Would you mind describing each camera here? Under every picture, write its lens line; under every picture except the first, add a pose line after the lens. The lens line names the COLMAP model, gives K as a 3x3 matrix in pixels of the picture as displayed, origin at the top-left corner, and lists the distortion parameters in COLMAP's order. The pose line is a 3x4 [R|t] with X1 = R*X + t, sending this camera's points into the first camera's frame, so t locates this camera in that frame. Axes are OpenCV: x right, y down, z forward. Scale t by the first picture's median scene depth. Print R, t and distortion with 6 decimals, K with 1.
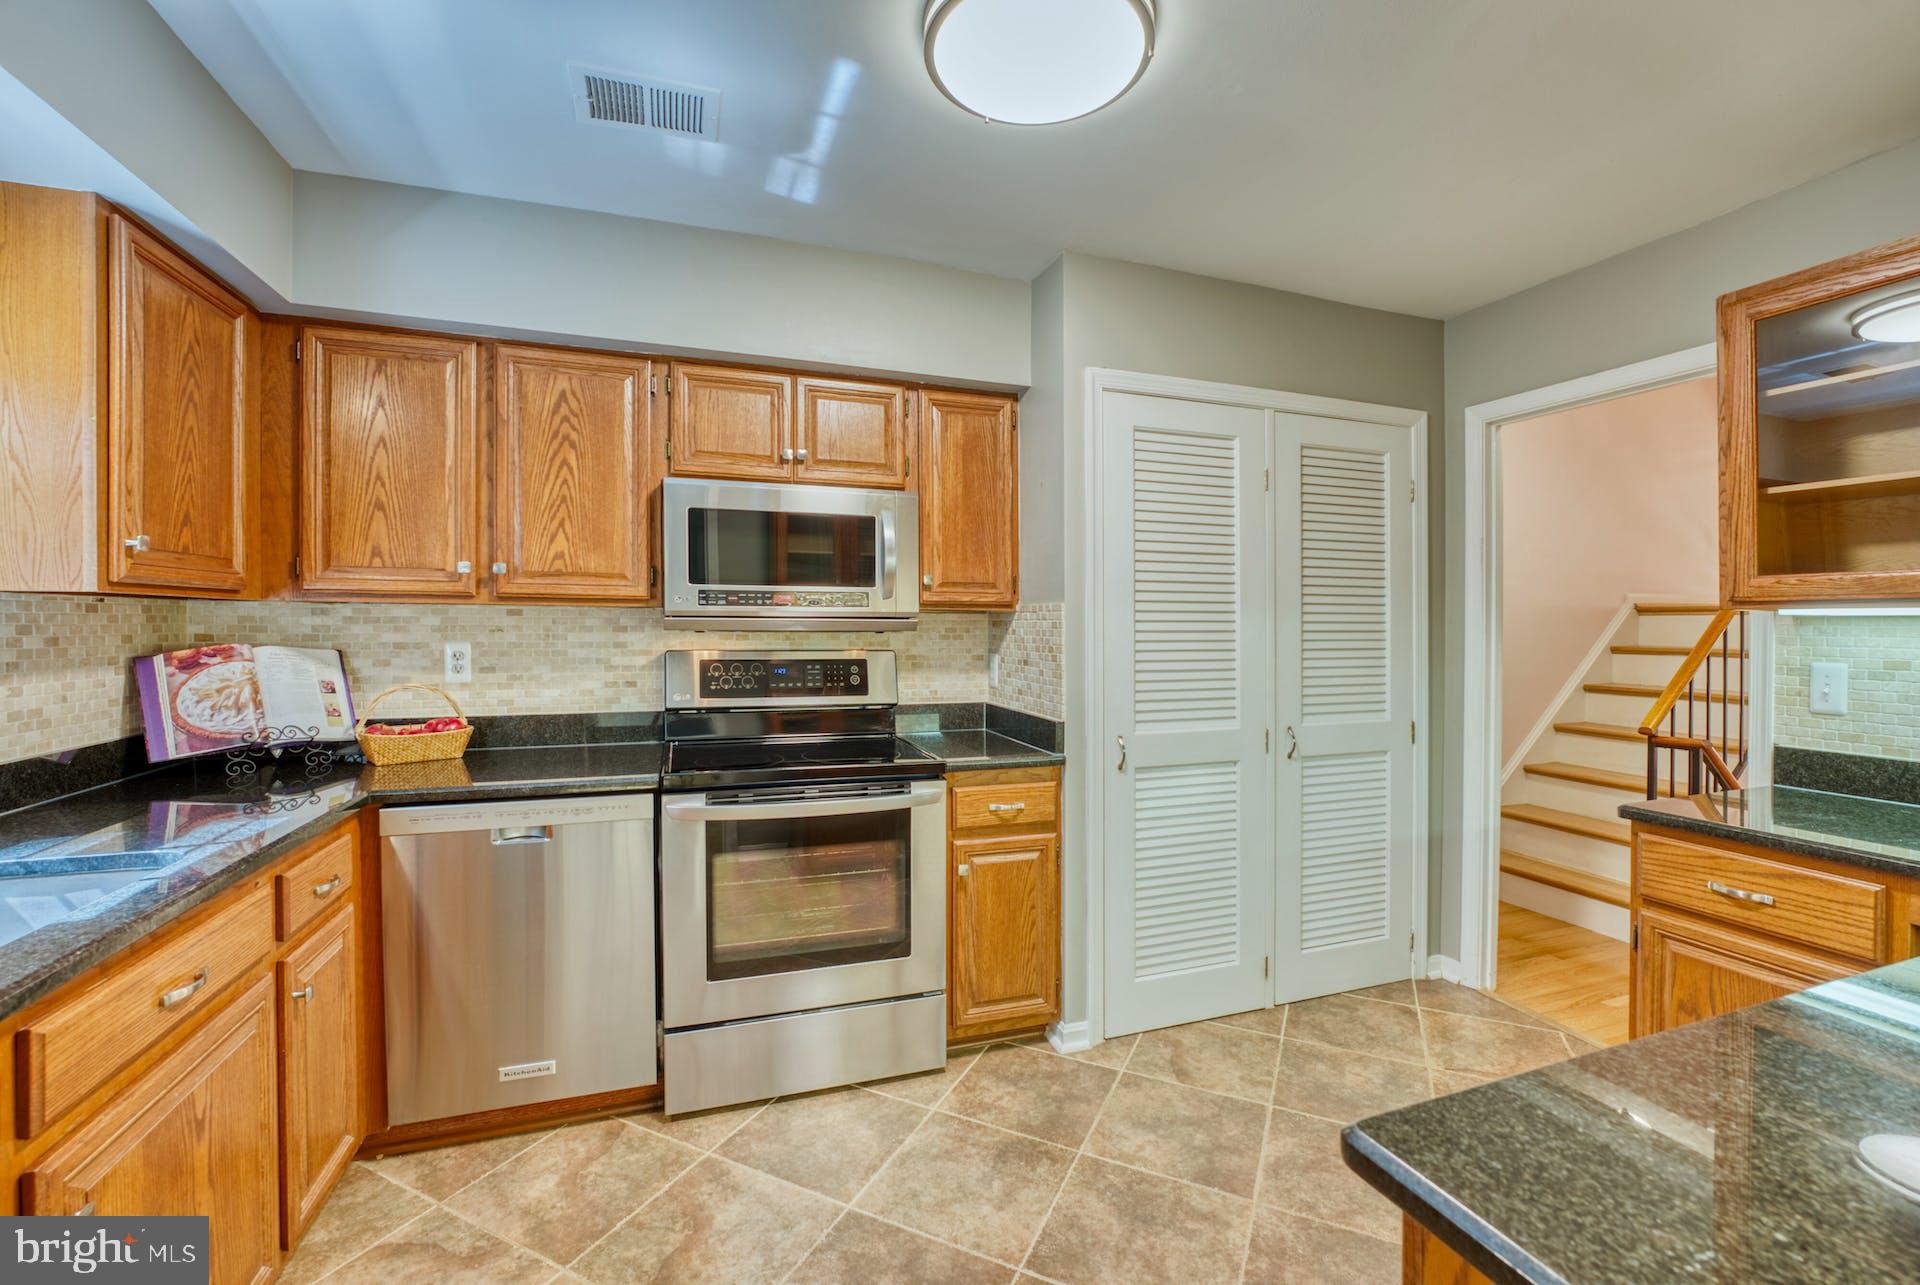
lens RADIAL K [[806.5, 0, 951.9], [0, 806.5, 614.7], [0, 0, 1]] dist [-0.001920, -0.000138]
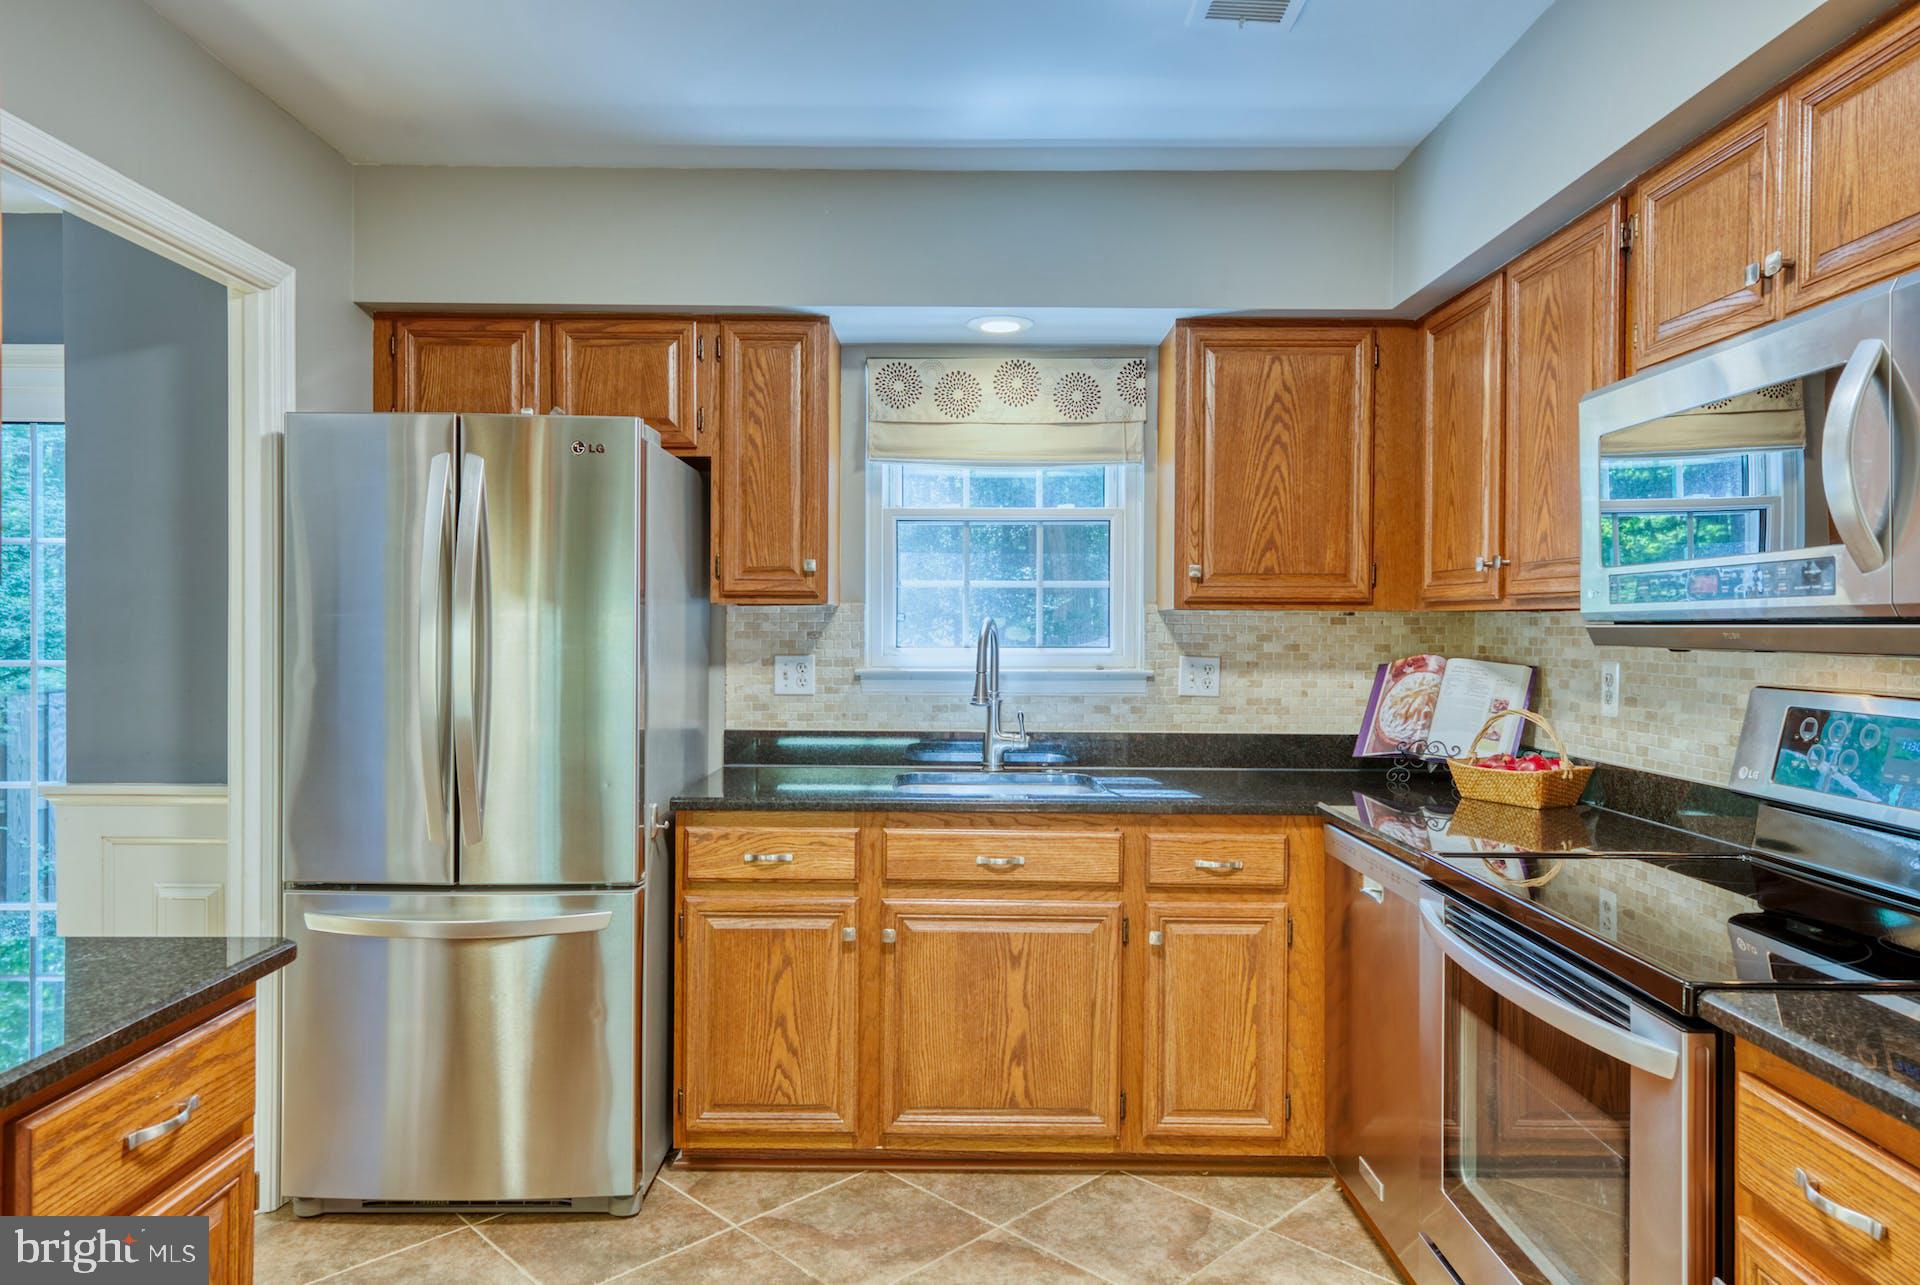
lens RADIAL K [[1132.0, 0, 920.9], [0, 1132.0, 636.2], [0, 0, 1]] dist [0.010143, -0.000043]
pose [[-0.311828, 0.001387, -0.950138, 0.766619], [0.002264, 0.999997, 0.000717, 0.012738], [0.950136, -0.001927, -0.311830, 0.994144]]
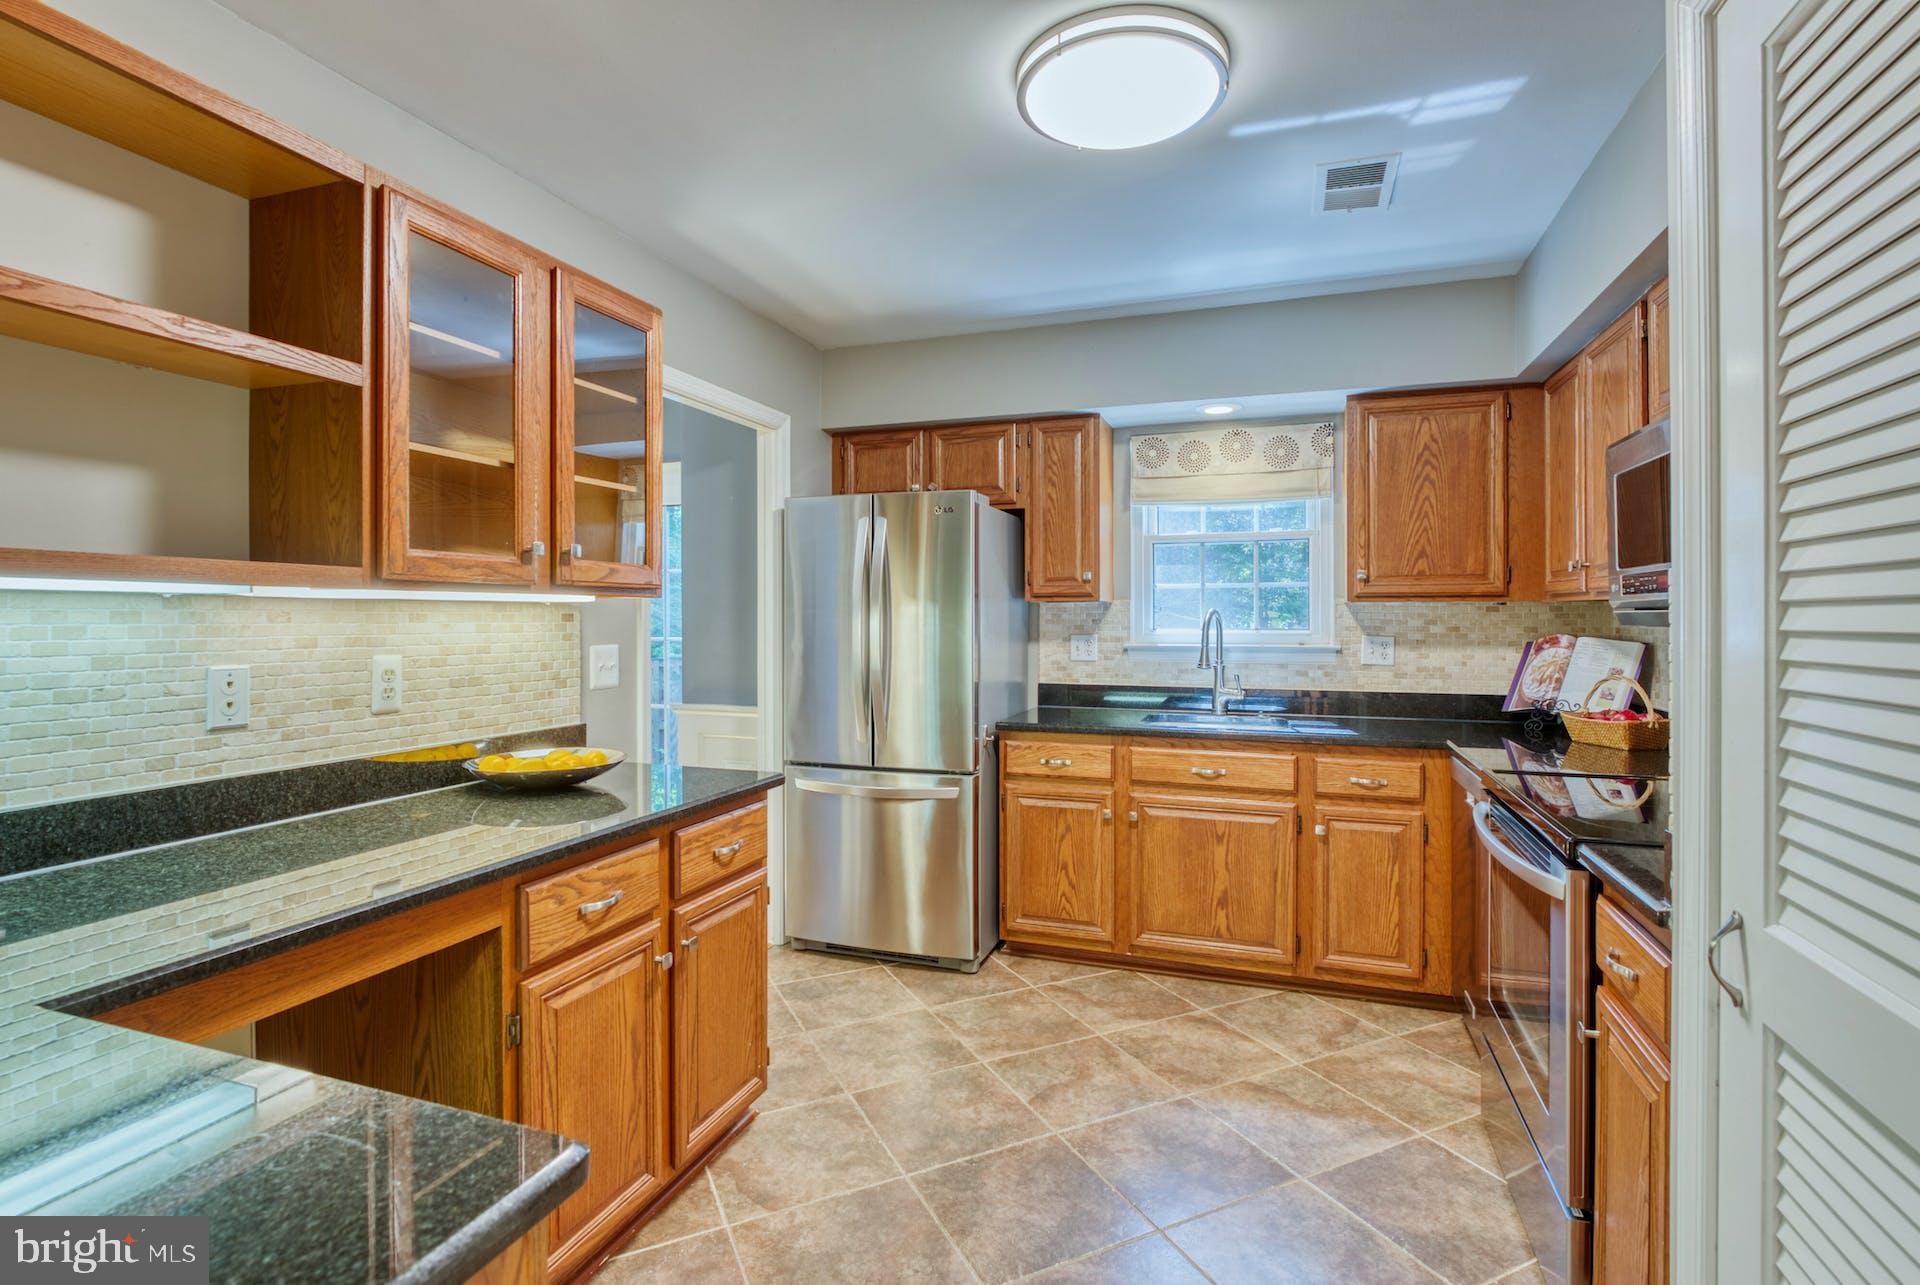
lens RADIAL K [[844.5, 0, 959.0], [0, 844.5, 623.6], [0, 0, 1]] dist [-0.019329, 0.000219]
pose [[-0.593261, 0.002599, -0.805006, 0.932624], [0.005735, 0.999983, -0.000998, 0.017126], [0.804990, -0.005209, -0.593265, 1.202929]]
